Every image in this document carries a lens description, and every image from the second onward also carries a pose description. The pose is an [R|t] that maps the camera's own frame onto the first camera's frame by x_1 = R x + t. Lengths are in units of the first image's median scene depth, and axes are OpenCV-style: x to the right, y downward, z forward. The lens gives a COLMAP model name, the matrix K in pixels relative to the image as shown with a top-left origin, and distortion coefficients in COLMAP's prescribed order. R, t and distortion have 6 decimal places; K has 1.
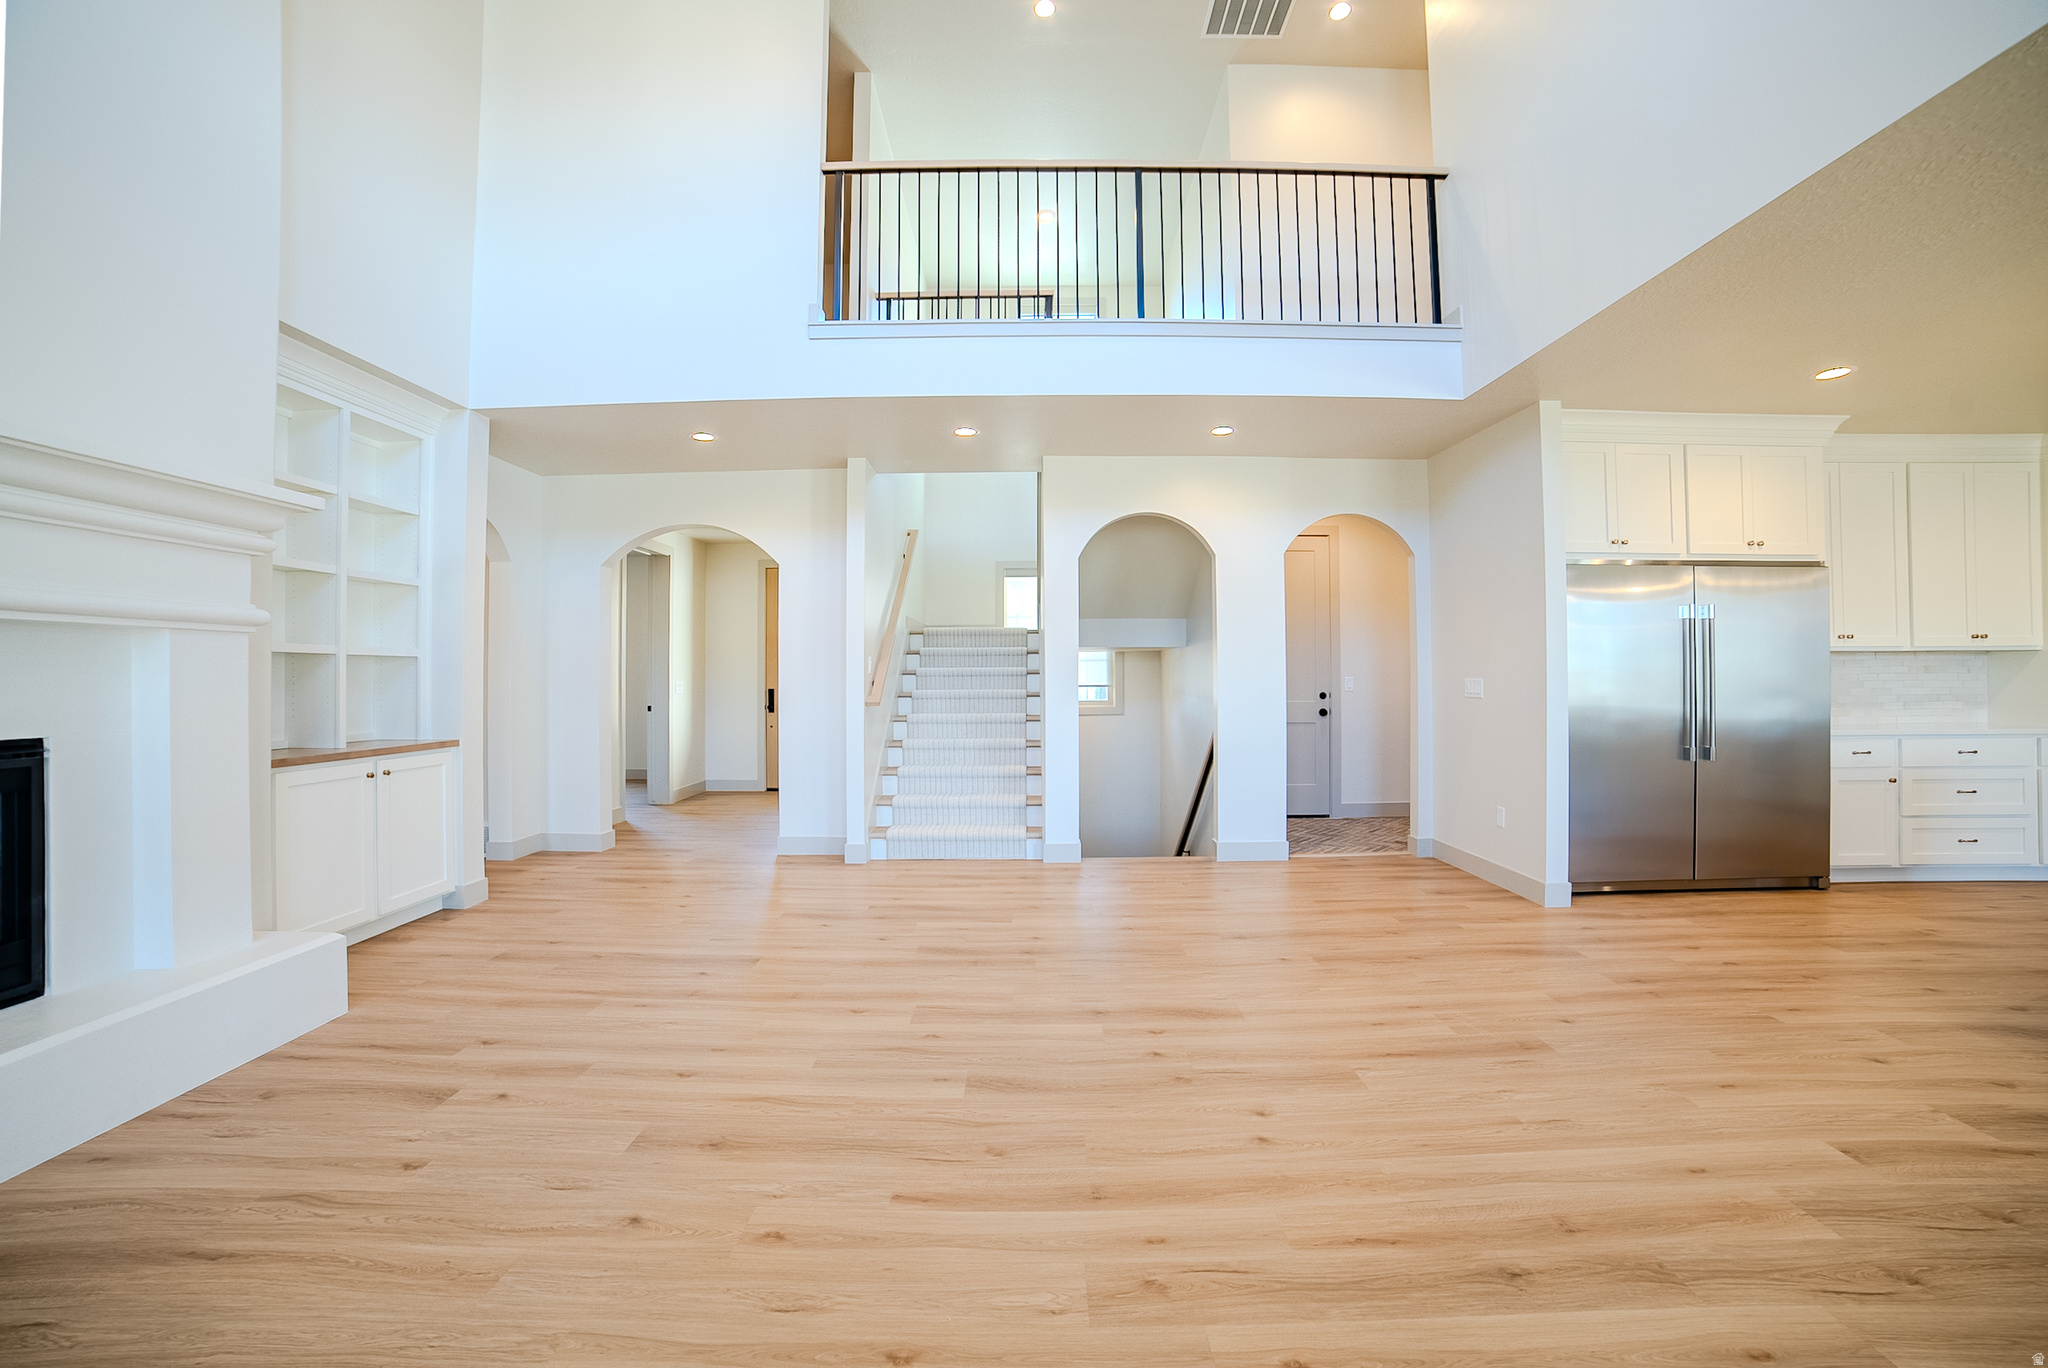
lens RADIAL K [[855.9, 0, 1025.8], [0, 855.9, 664.0], [0, 0, 1]] dist [-0.100964, 0.032829]
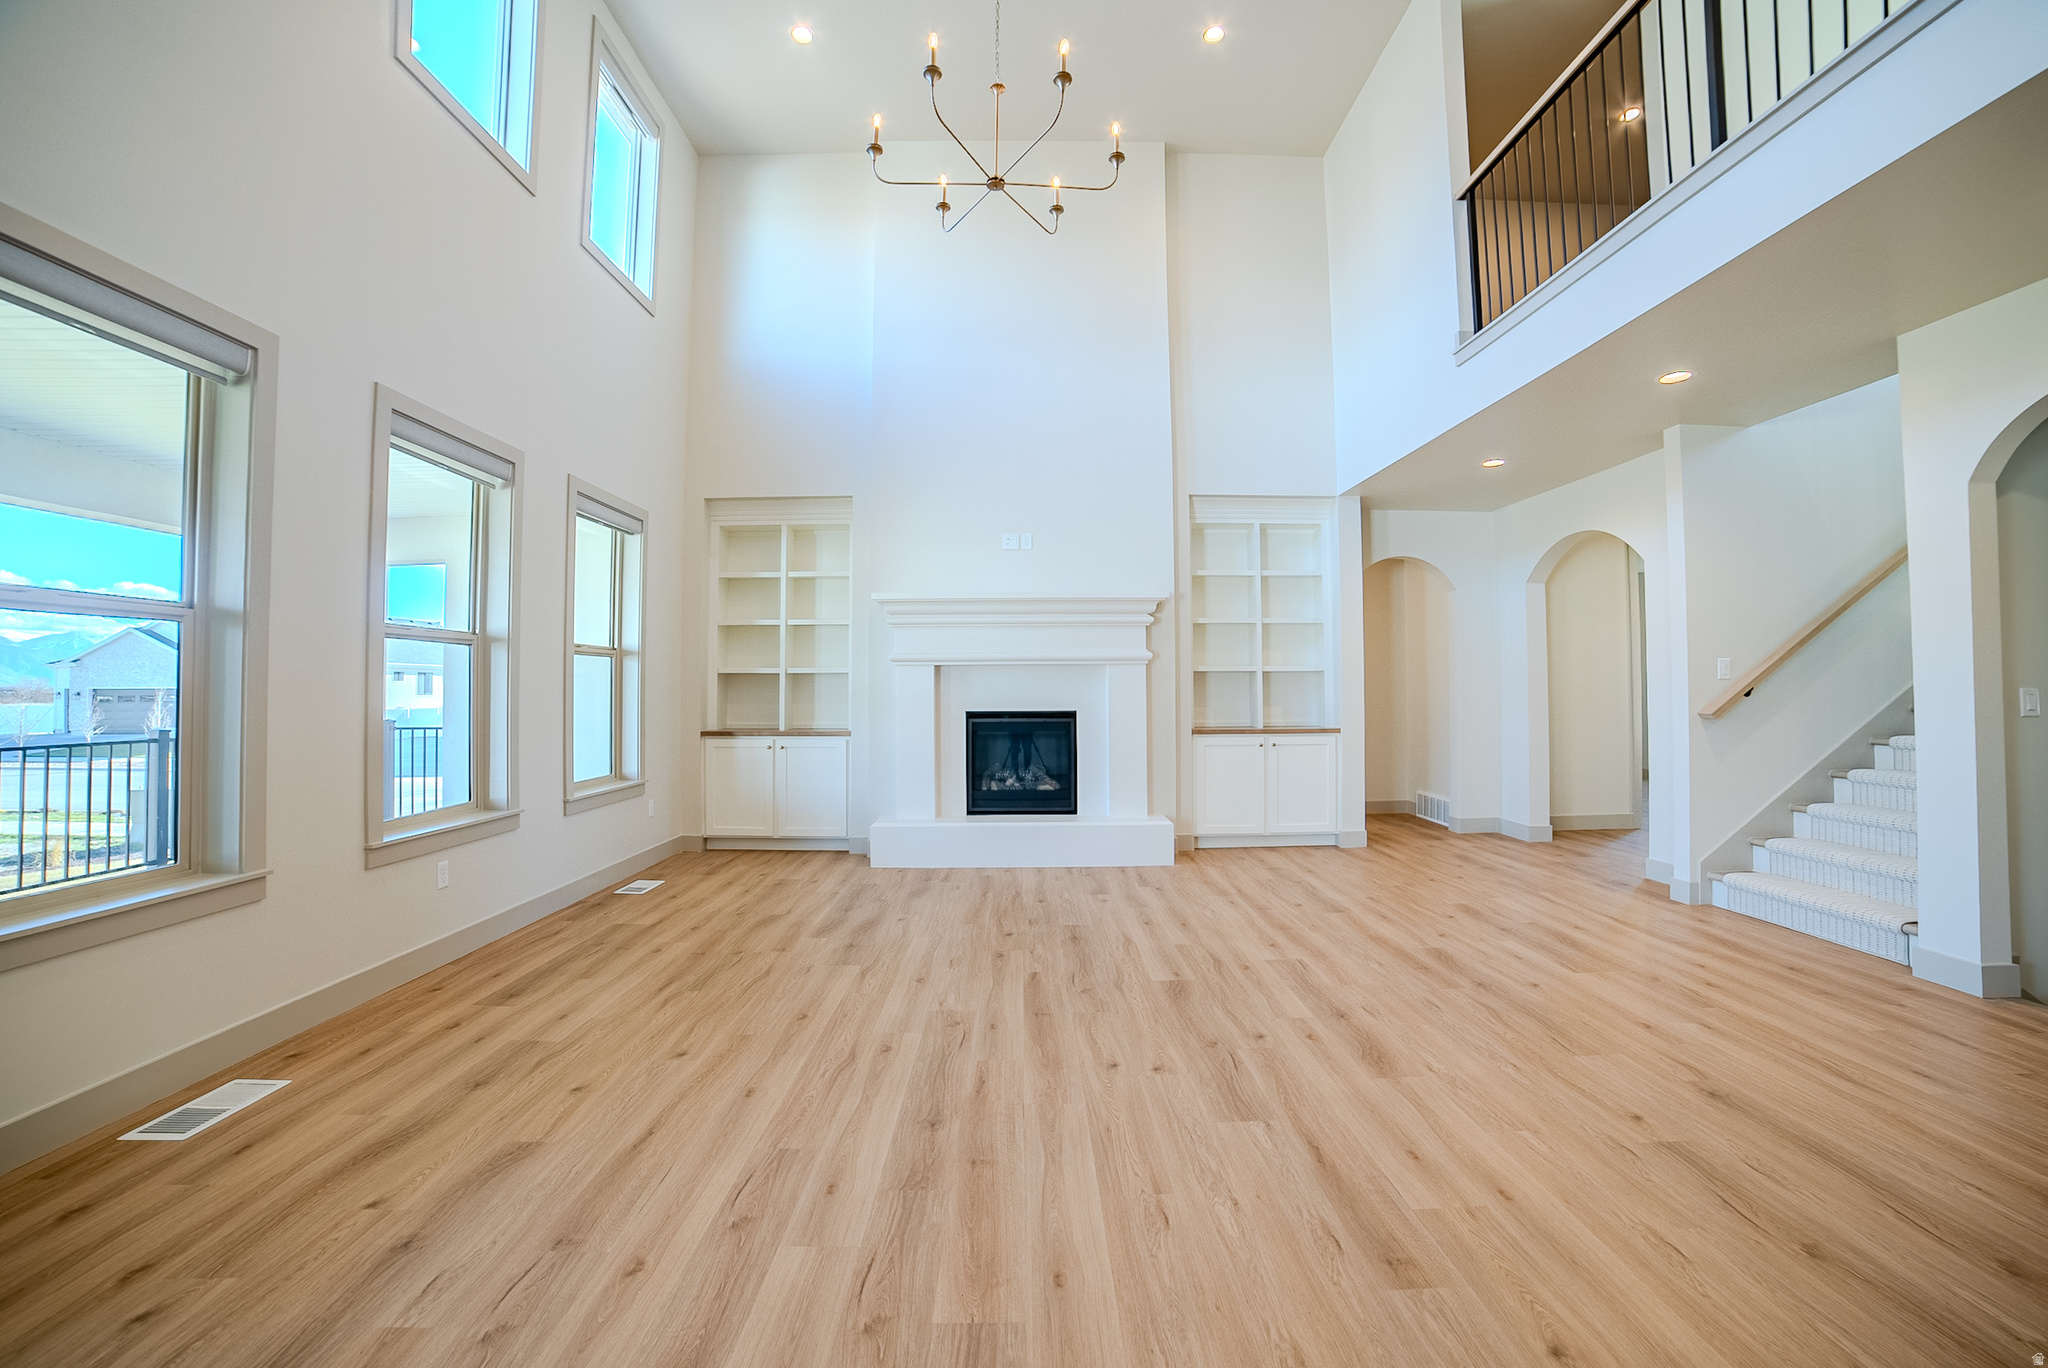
lens RADIAL K [[855.9, 0, 1025.8], [0, 855.9, 664.0], [0, 0, 1]] dist [-0.100964, 0.032829]
pose [[0.010802, -0.023786, -0.999659, 0.963958], [0.019425, 0.999533, -0.023573, 0.005255], [0.999753, -0.019163, 0.011259, 0.542478]]
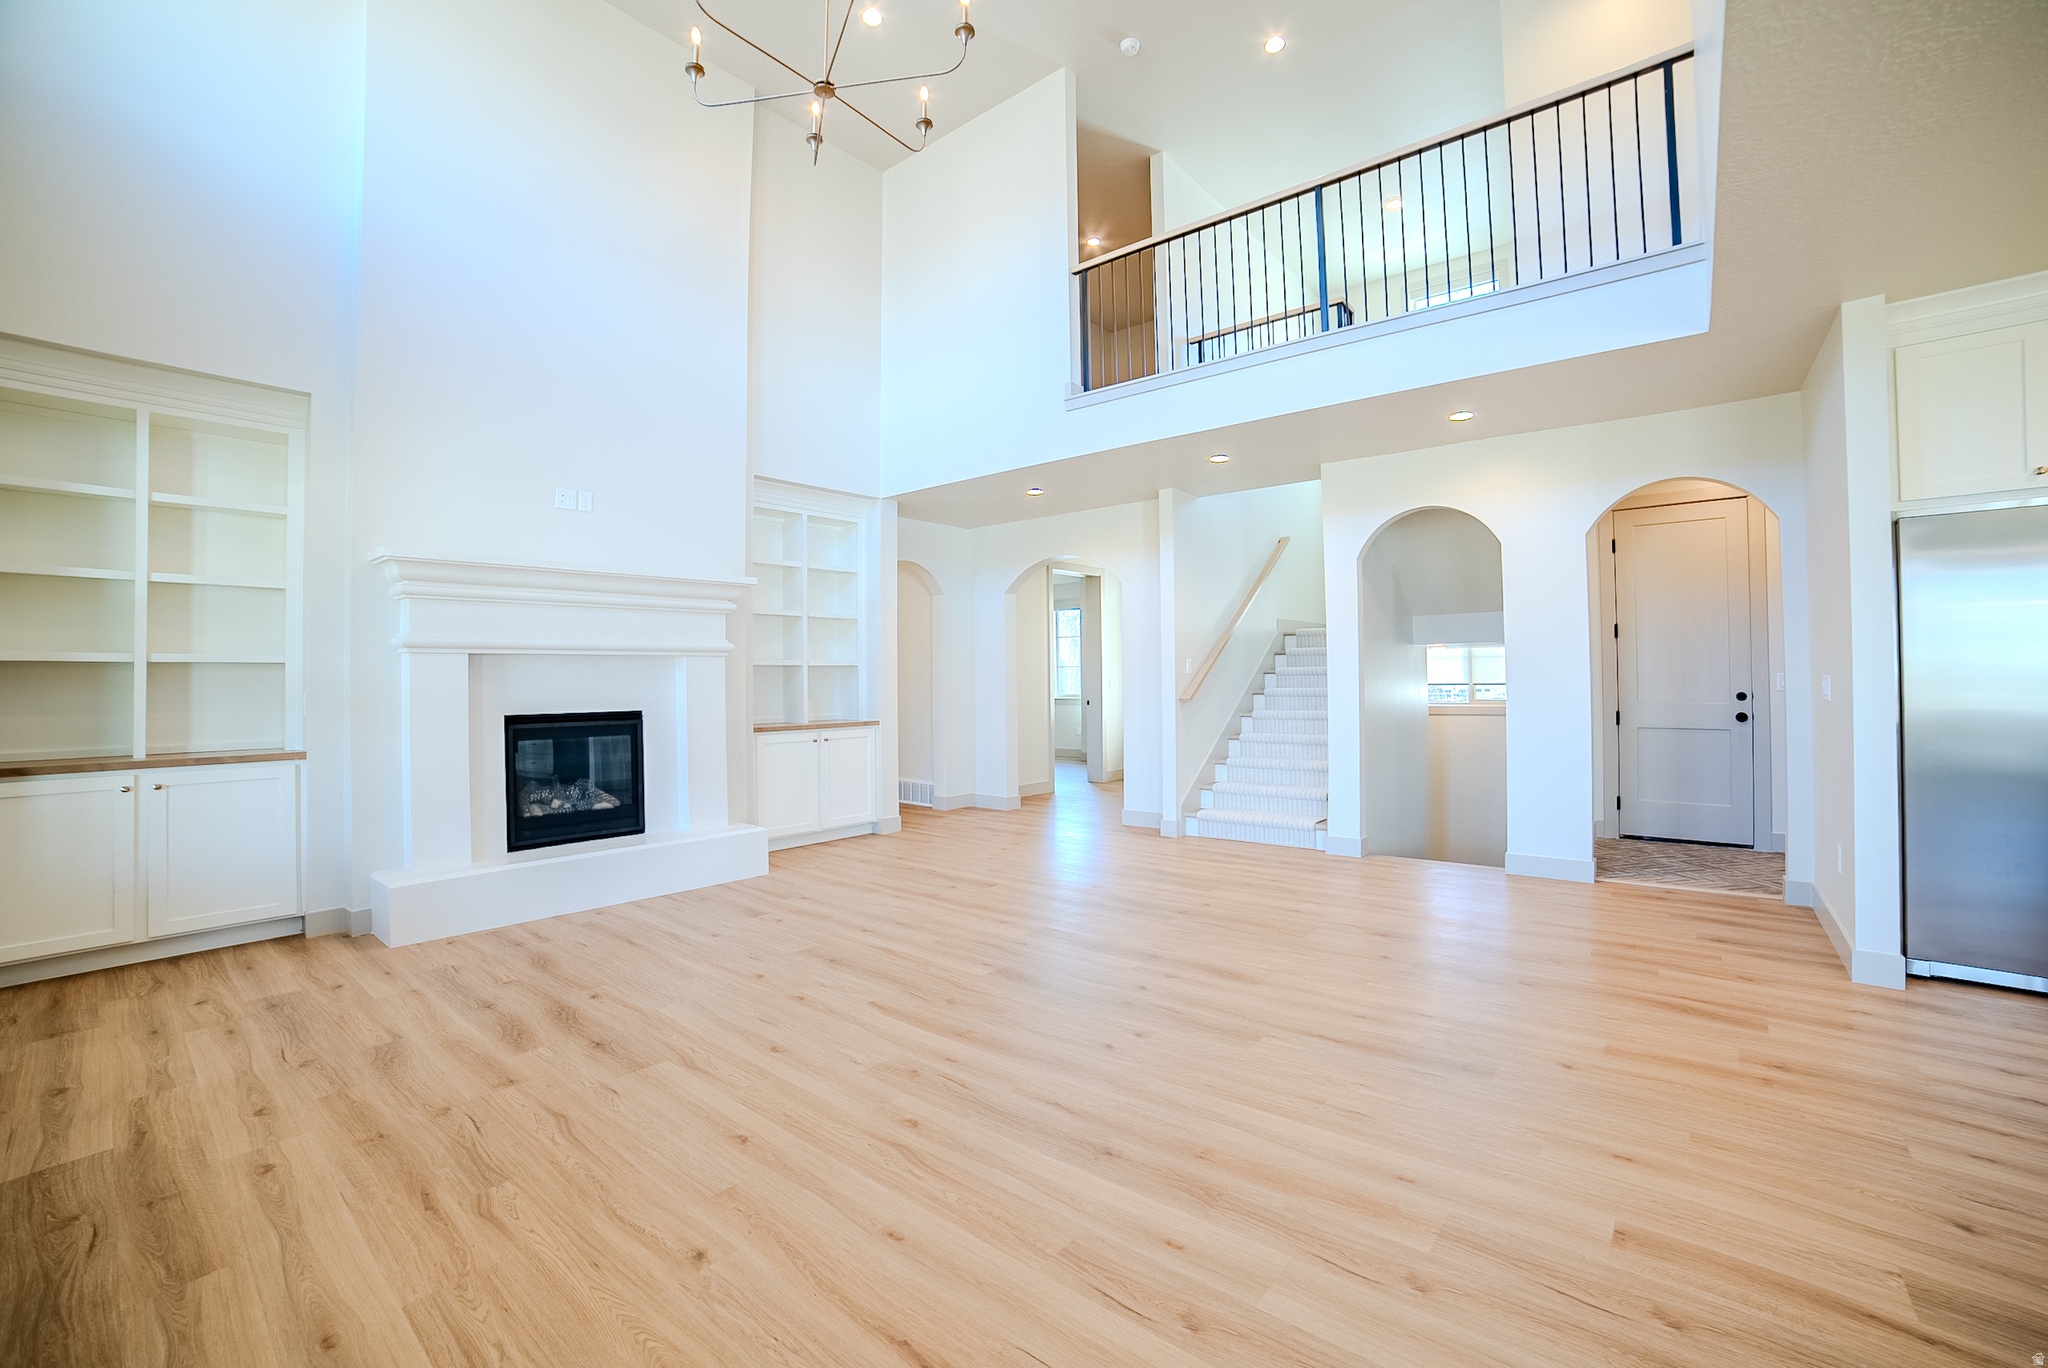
lens RADIAL K [[855.9, 0, 1025.8], [0, 855.9, 664.0], [0, 0, 1]] dist [-0.100964, 0.032829]
pose [[0.771369, -0.014251, -0.636228, 0.634649], [0.016440, 0.999862, -0.002465, -0.004416], [0.636175, -0.008558, 0.771497, -0.041632]]
